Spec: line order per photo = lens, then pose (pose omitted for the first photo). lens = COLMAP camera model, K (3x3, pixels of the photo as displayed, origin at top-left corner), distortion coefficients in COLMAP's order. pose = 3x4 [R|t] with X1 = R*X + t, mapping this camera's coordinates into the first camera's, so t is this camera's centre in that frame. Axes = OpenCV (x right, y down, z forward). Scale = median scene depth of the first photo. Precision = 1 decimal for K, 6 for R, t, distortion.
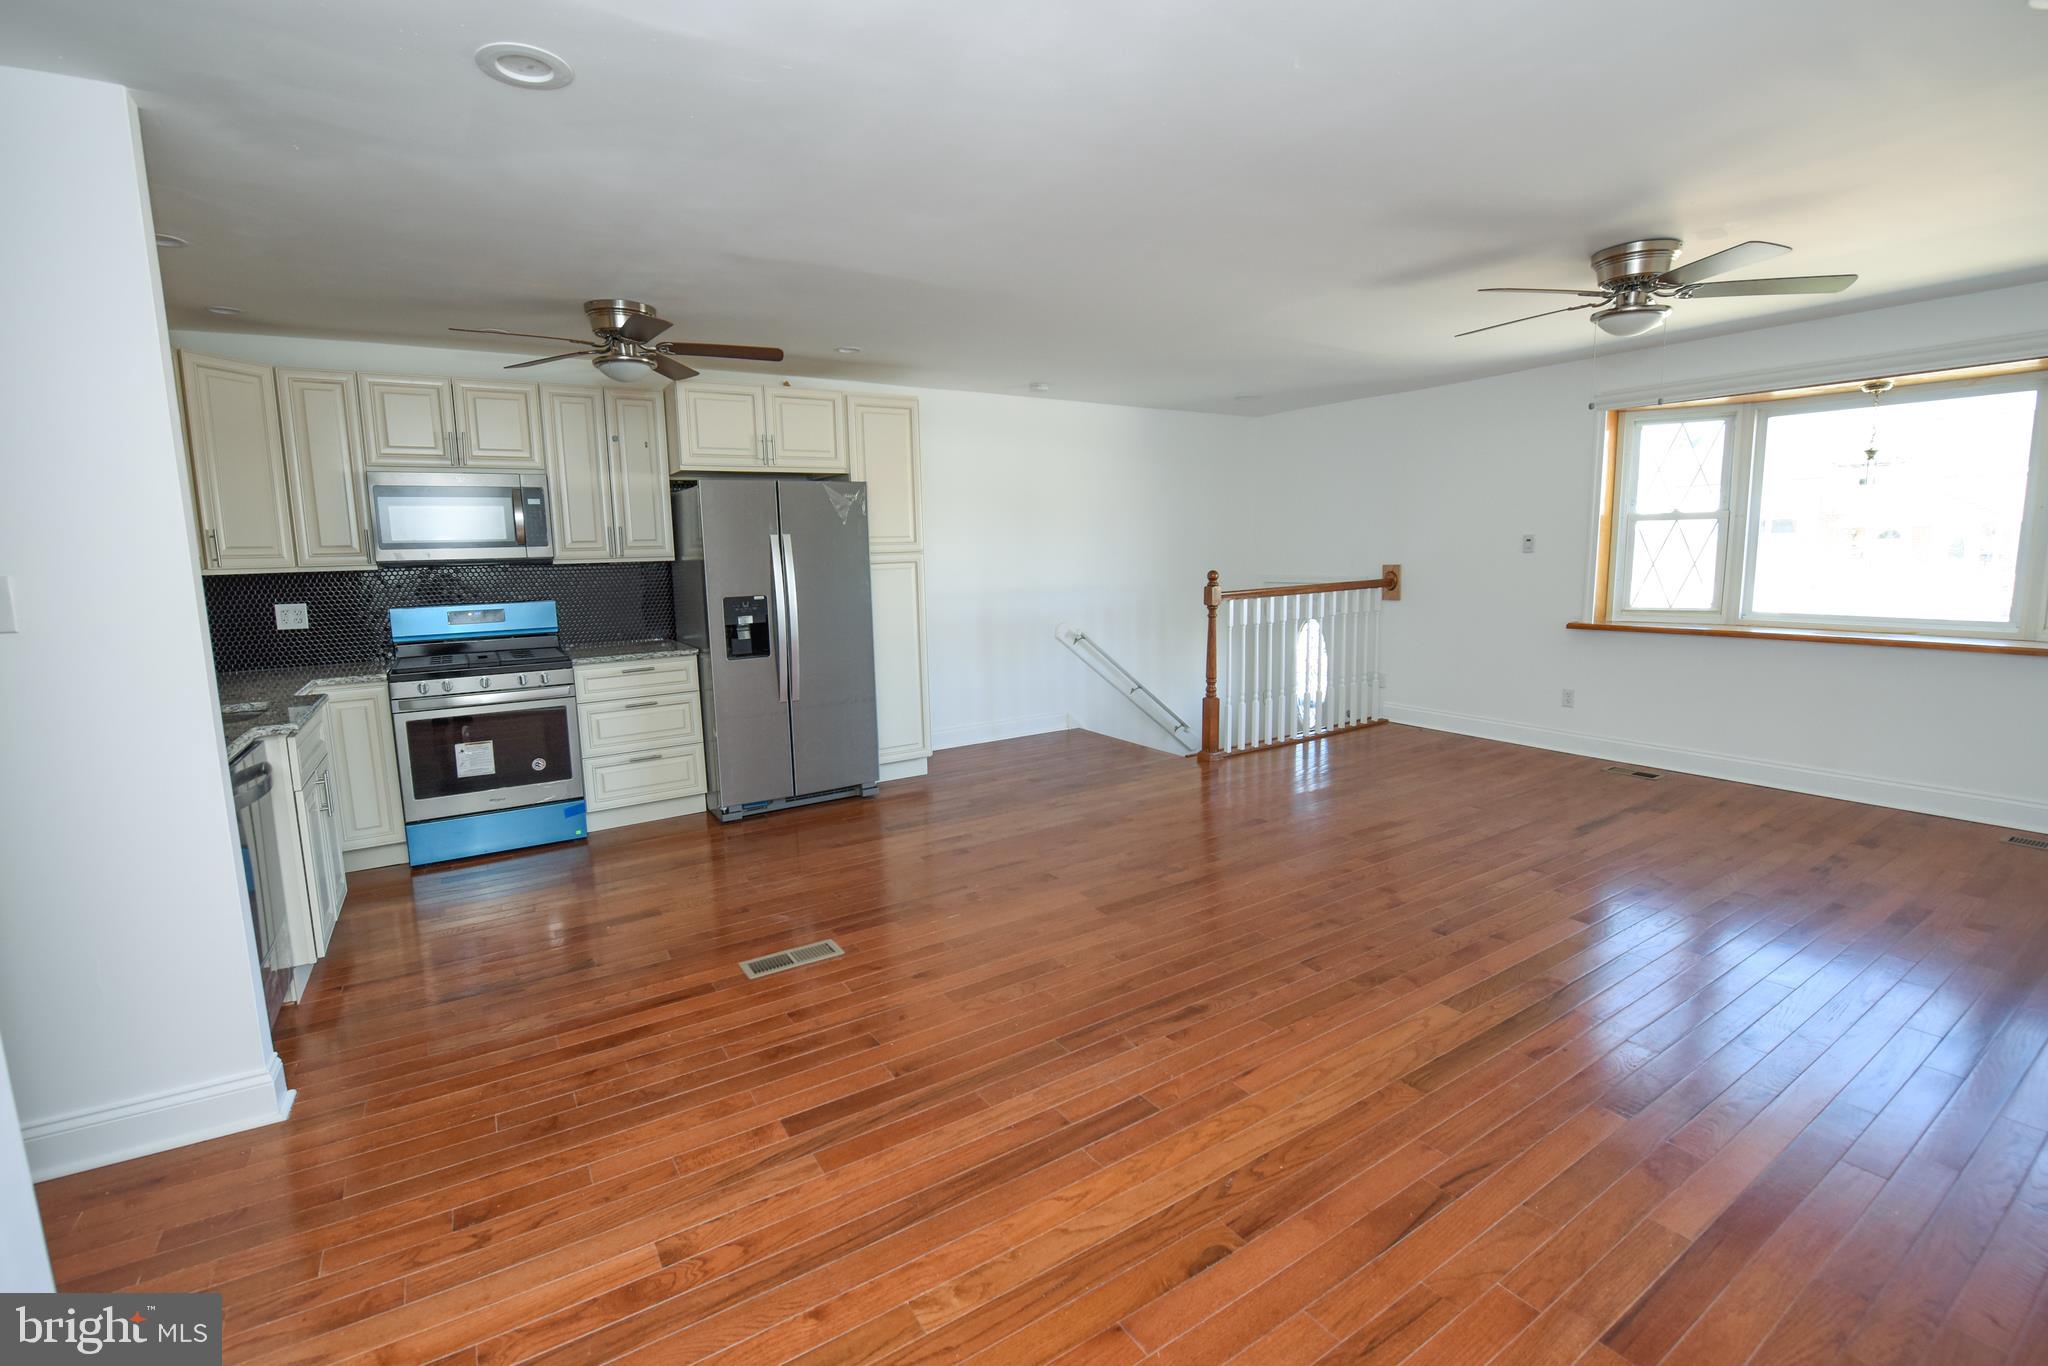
lens RADIAL K [[887.1, 0, 984.5], [0, 887.1, 655.1], [0, 0, 1]] dist [-0.020559, -0.000639]
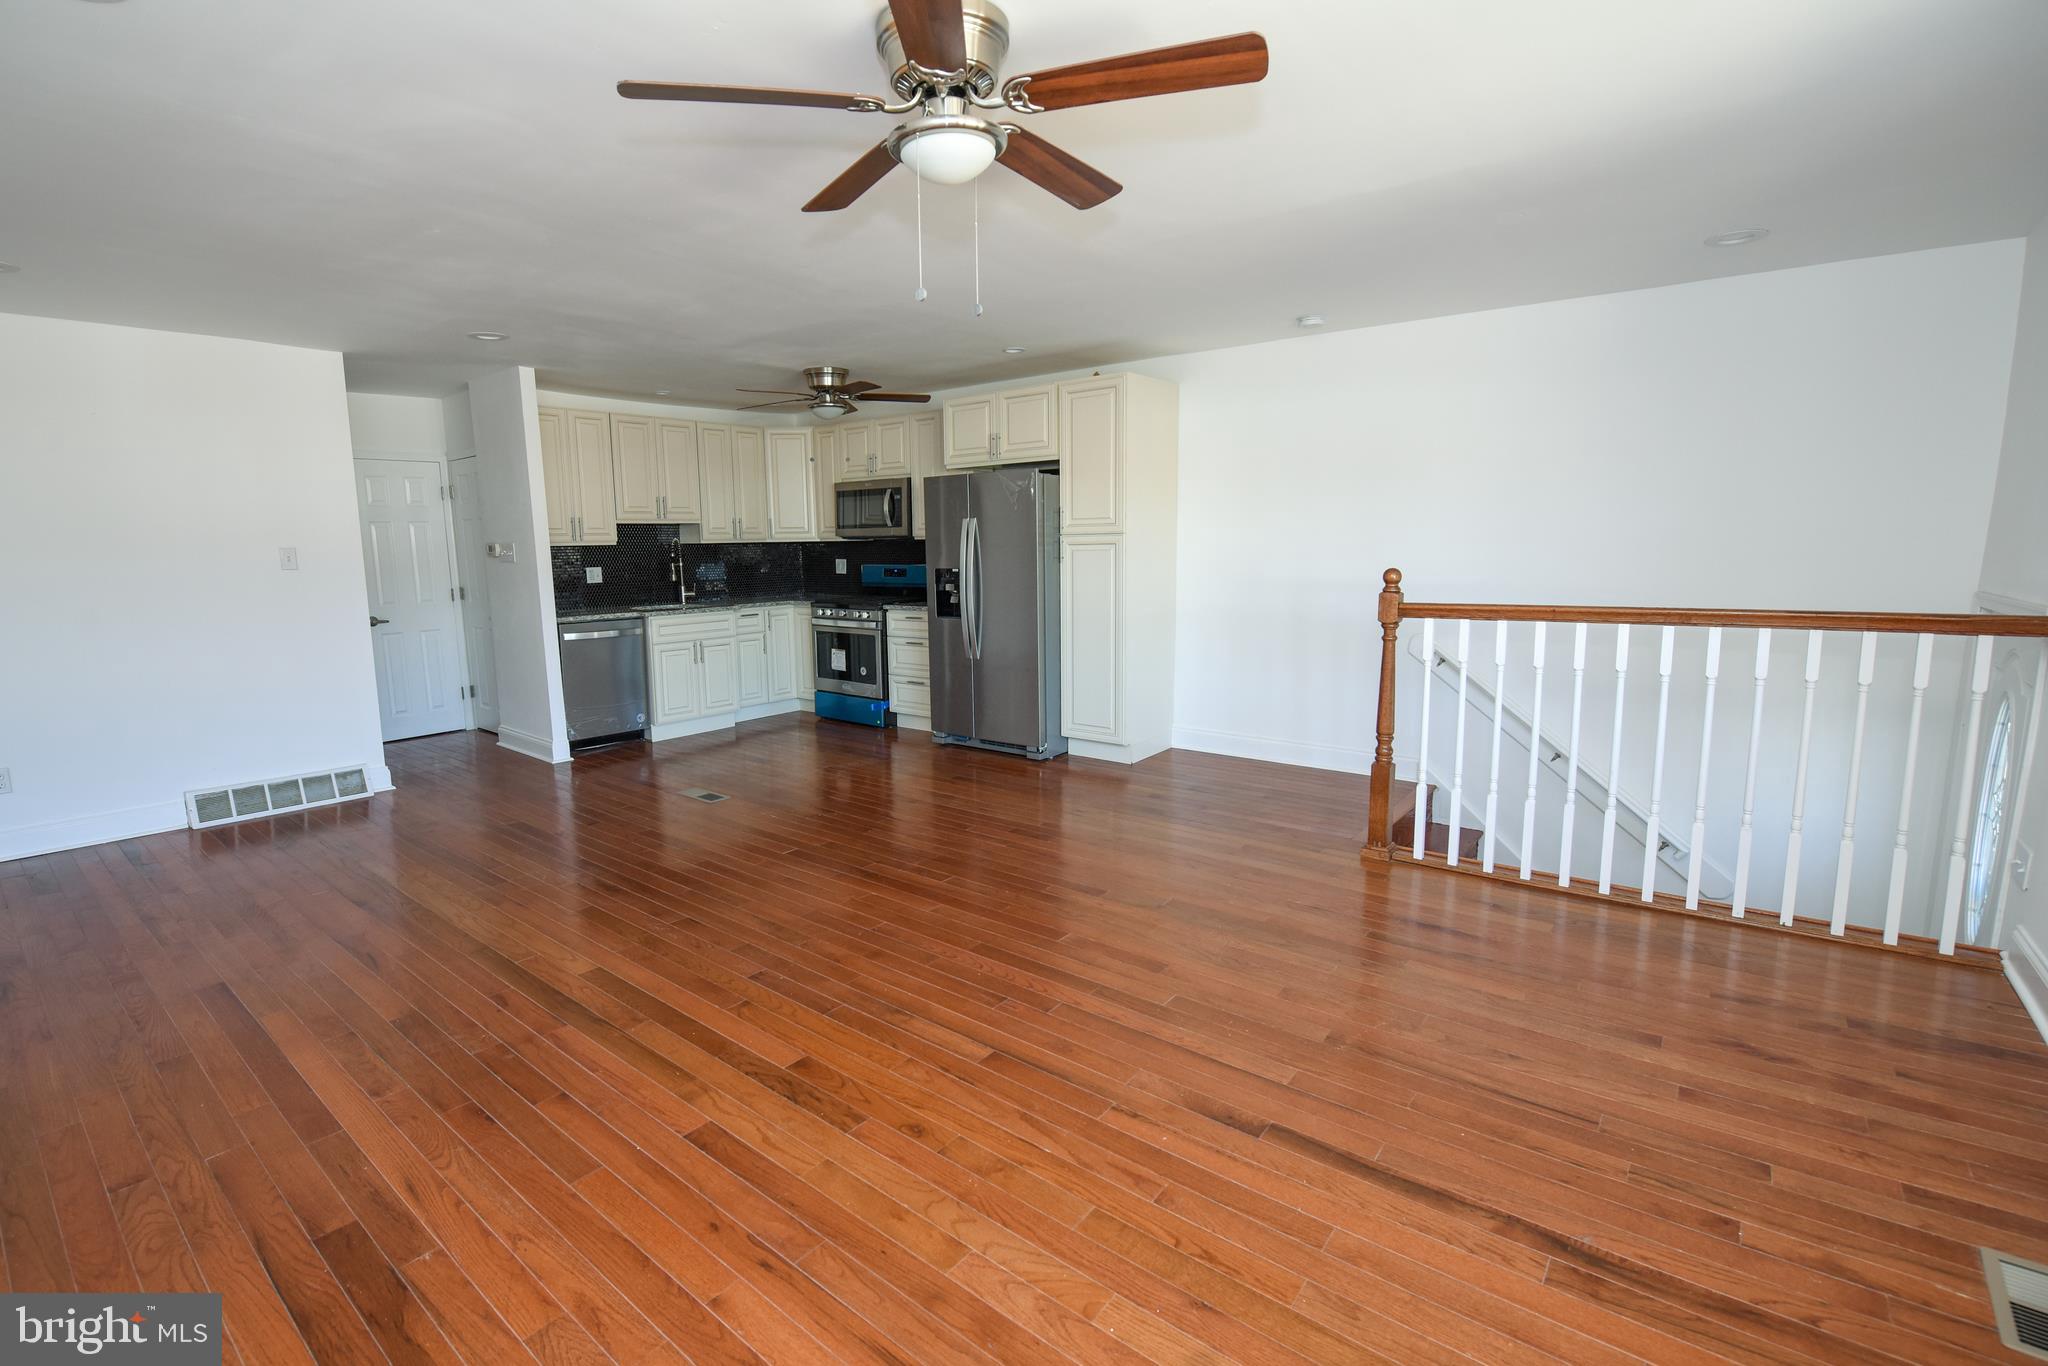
lens RADIAL K [[917.6, 0, 972.8], [0, 917.6, 674.3], [0, 0, 1]] dist [-0.018690, -0.000661]
pose [[0.321685, 0.158165, -0.933543, 0.997662], [-0.103252, 0.985930, 0.131461, -0.095073], [0.941200, 0.054101, 0.333490, 0.621571]]
